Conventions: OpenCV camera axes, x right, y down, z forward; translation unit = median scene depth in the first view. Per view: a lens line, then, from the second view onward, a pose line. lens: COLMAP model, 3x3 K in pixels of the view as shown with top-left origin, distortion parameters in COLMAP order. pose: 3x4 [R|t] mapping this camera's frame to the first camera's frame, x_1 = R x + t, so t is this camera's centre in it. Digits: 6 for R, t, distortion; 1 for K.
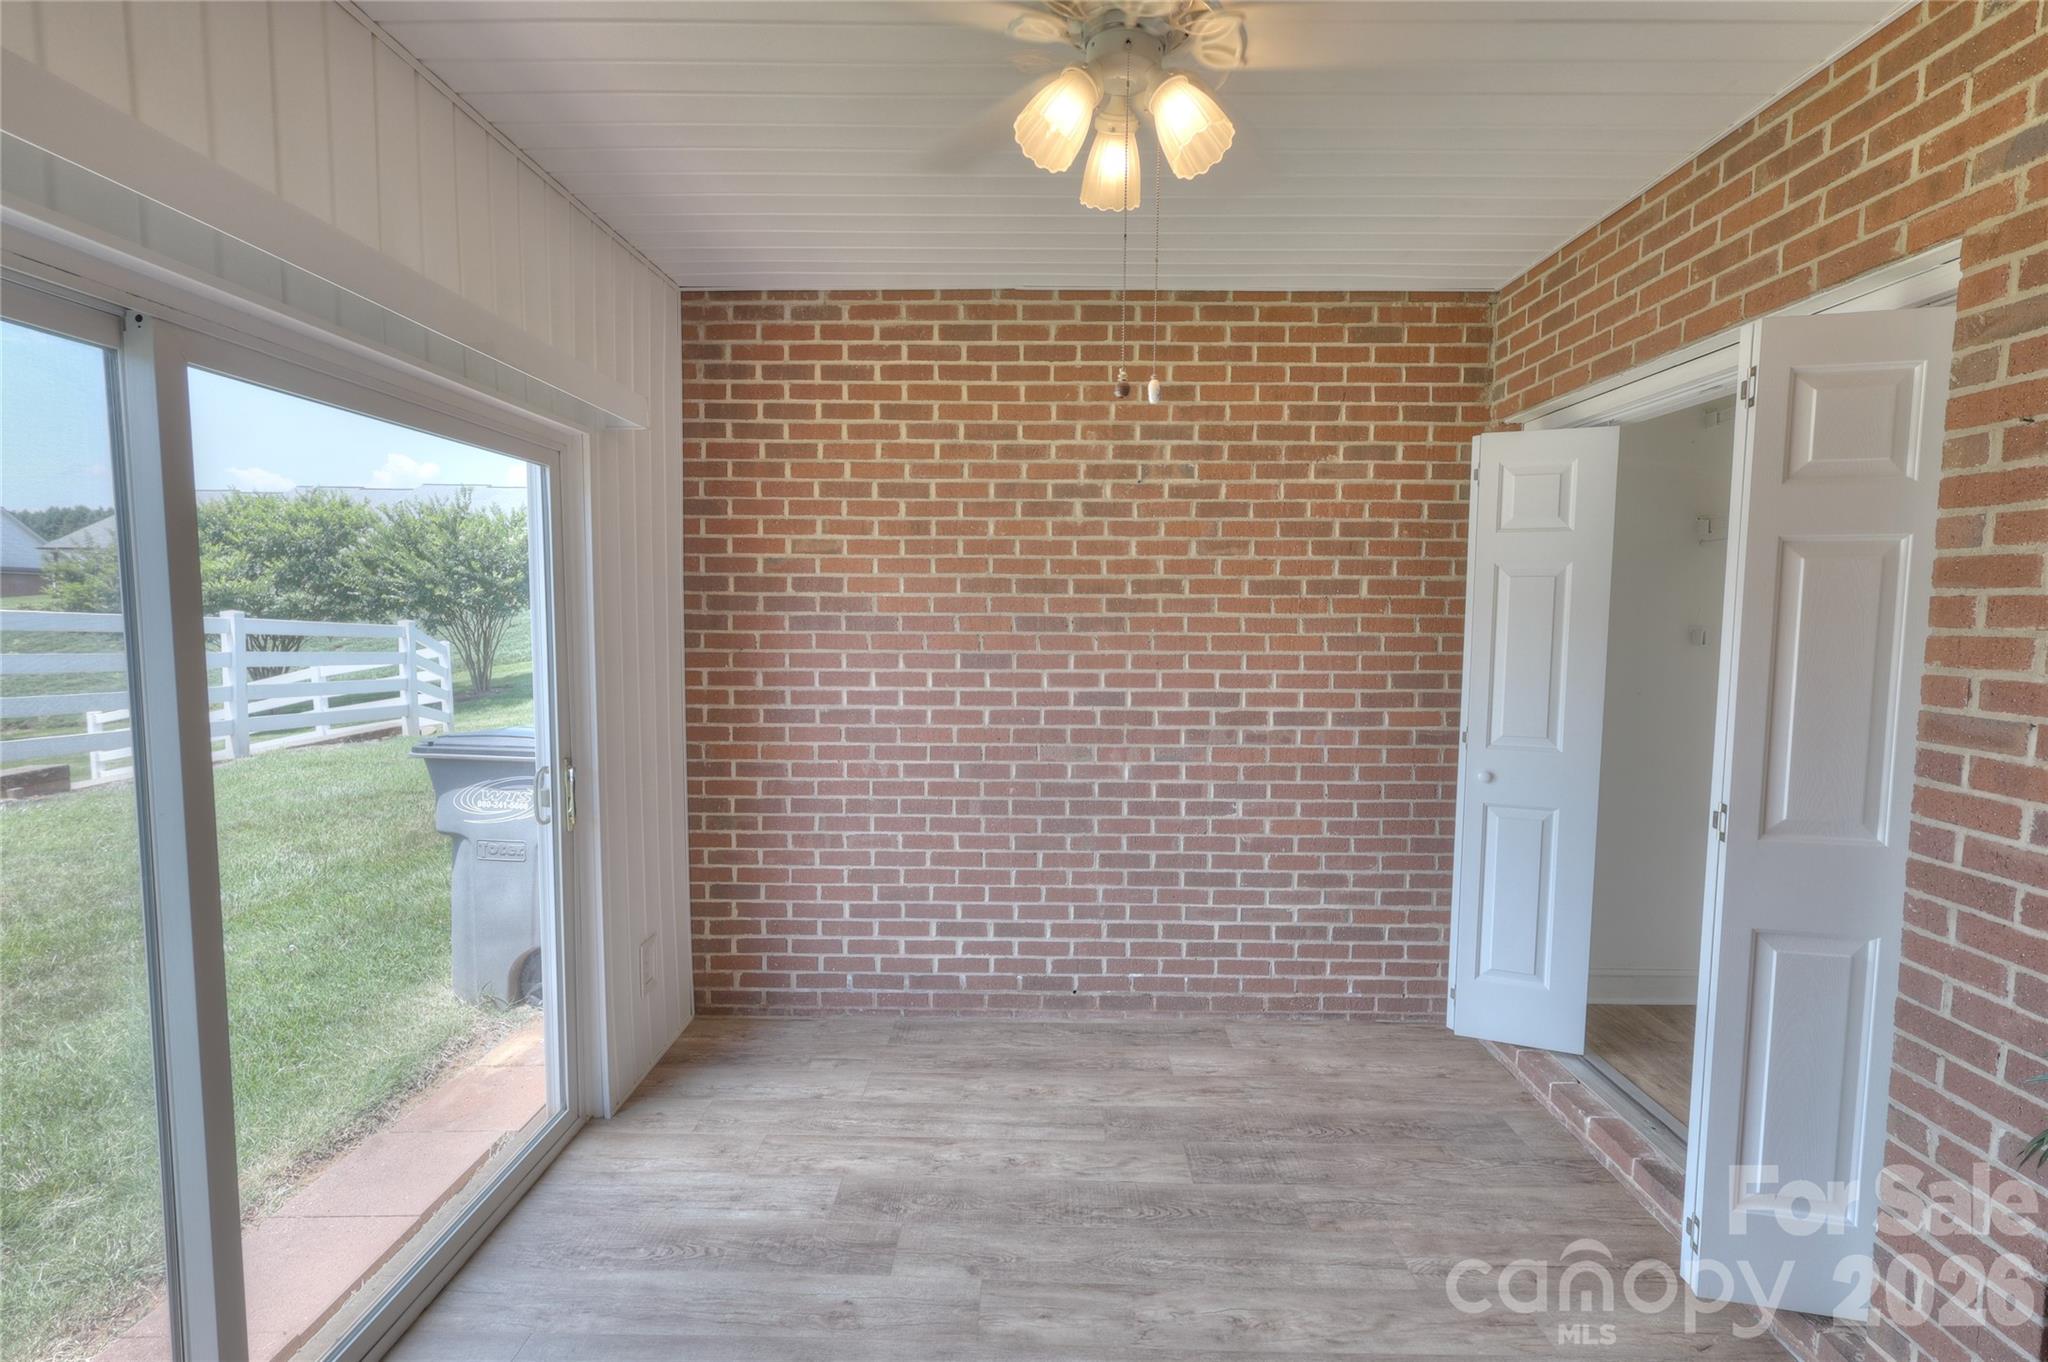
lens RADIAL K [[947.5, 0, 1021.1], [0, 947.5, 682.6], [0, 0, 1]] dist [0.000353, 0.000992]
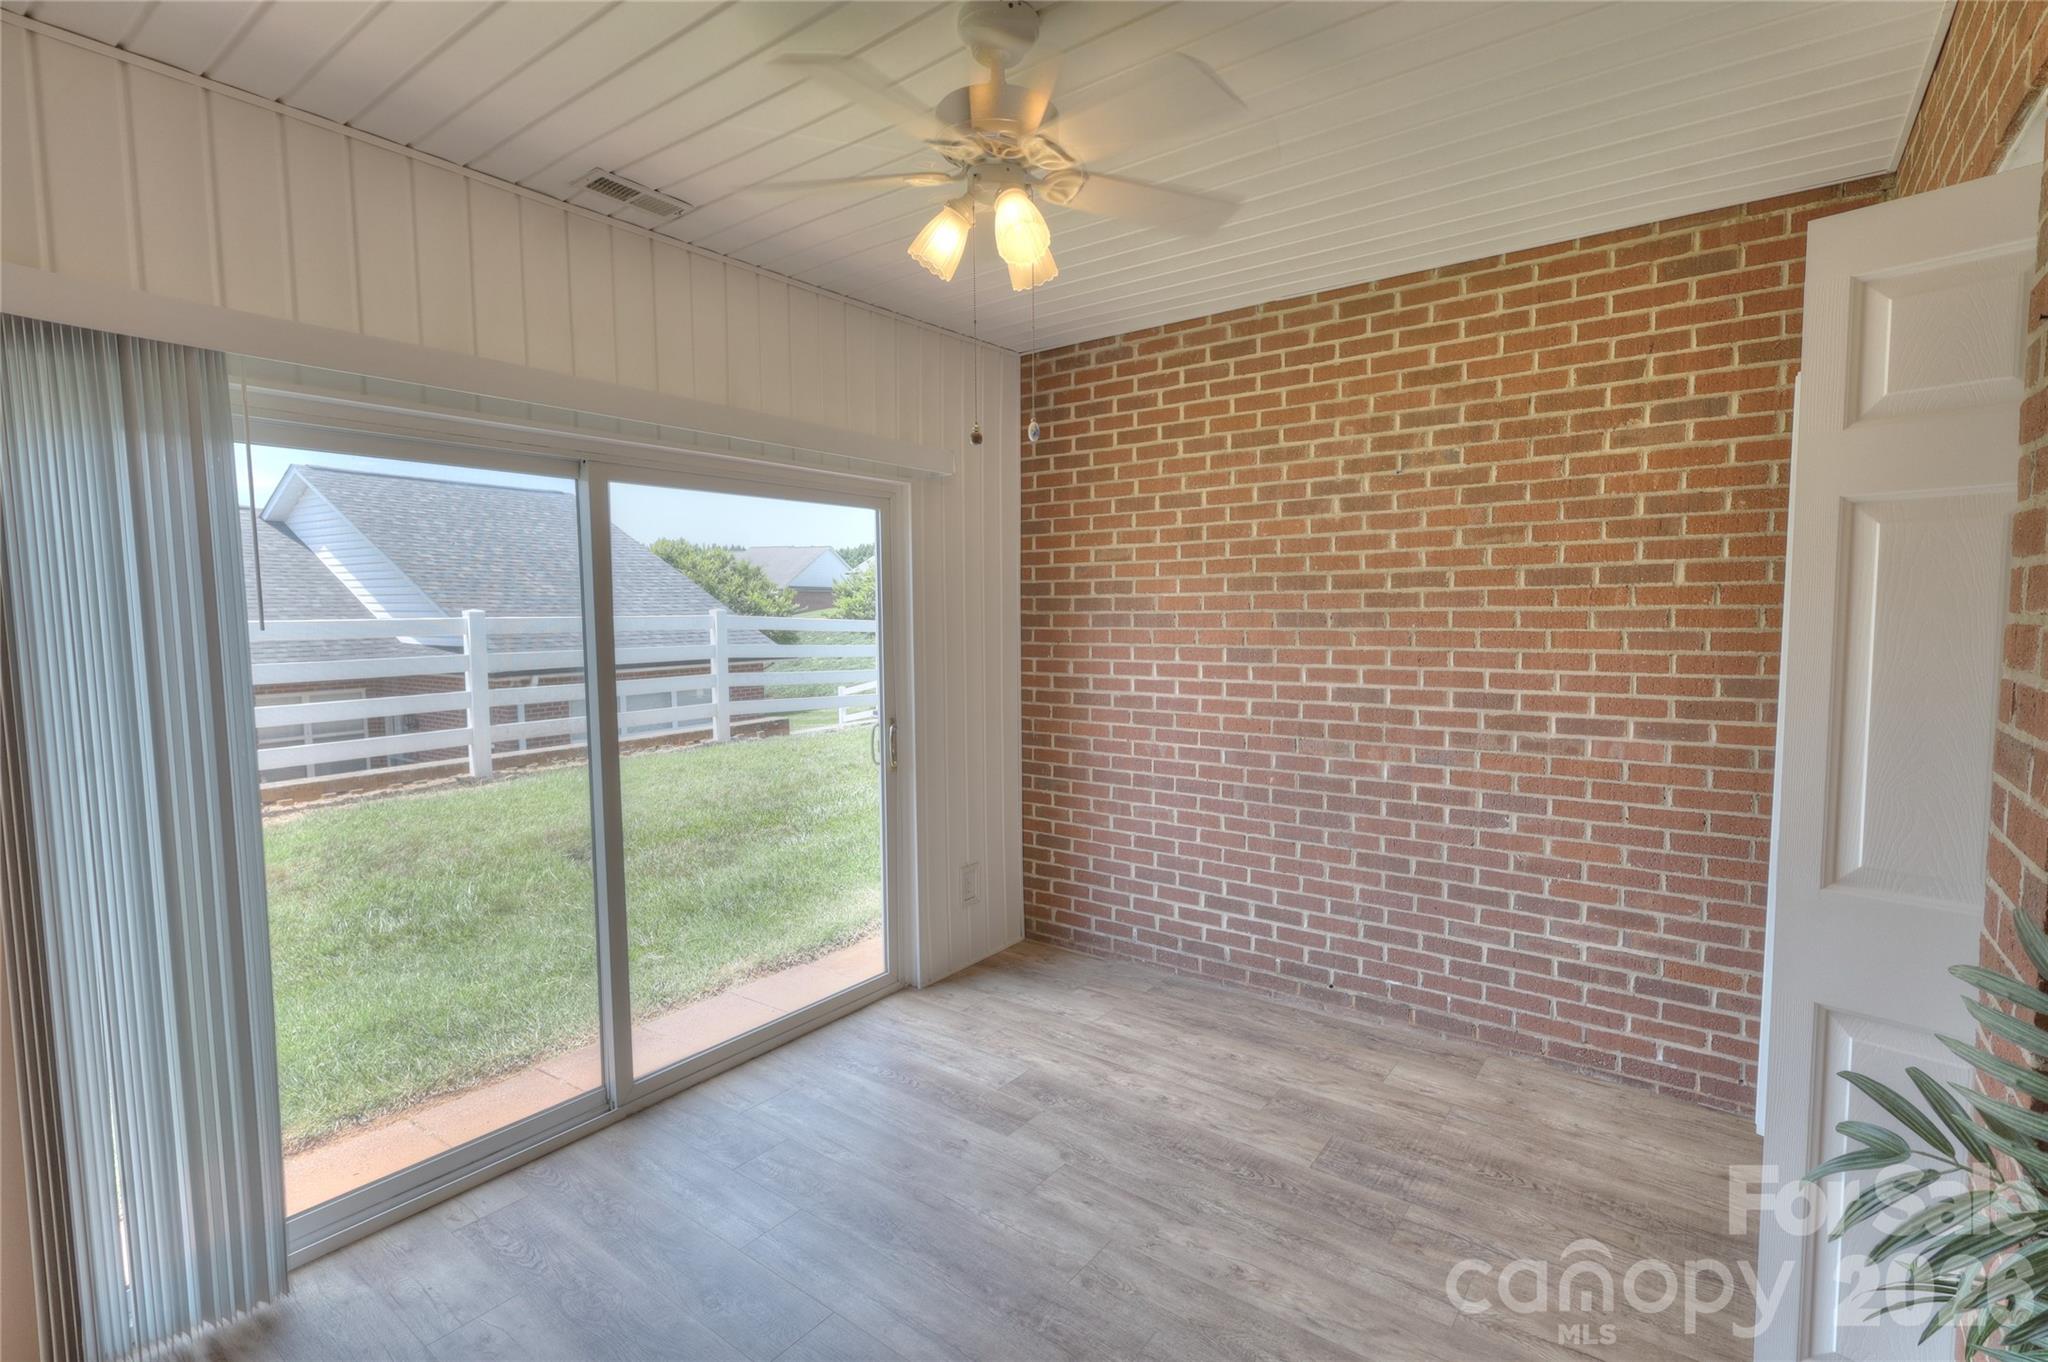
lens RADIAL K [[947.5, 0, 1021.1], [0, 947.5, 682.6], [0, 0, 1]] dist [0.000353, 0.000992]
pose [[0.808122, 0.031870, -0.588153, 0.383419], [-0.031997, 0.999436, 0.010192, 0.005246], [0.588146, 0.010583, 0.808686, -0.008745]]
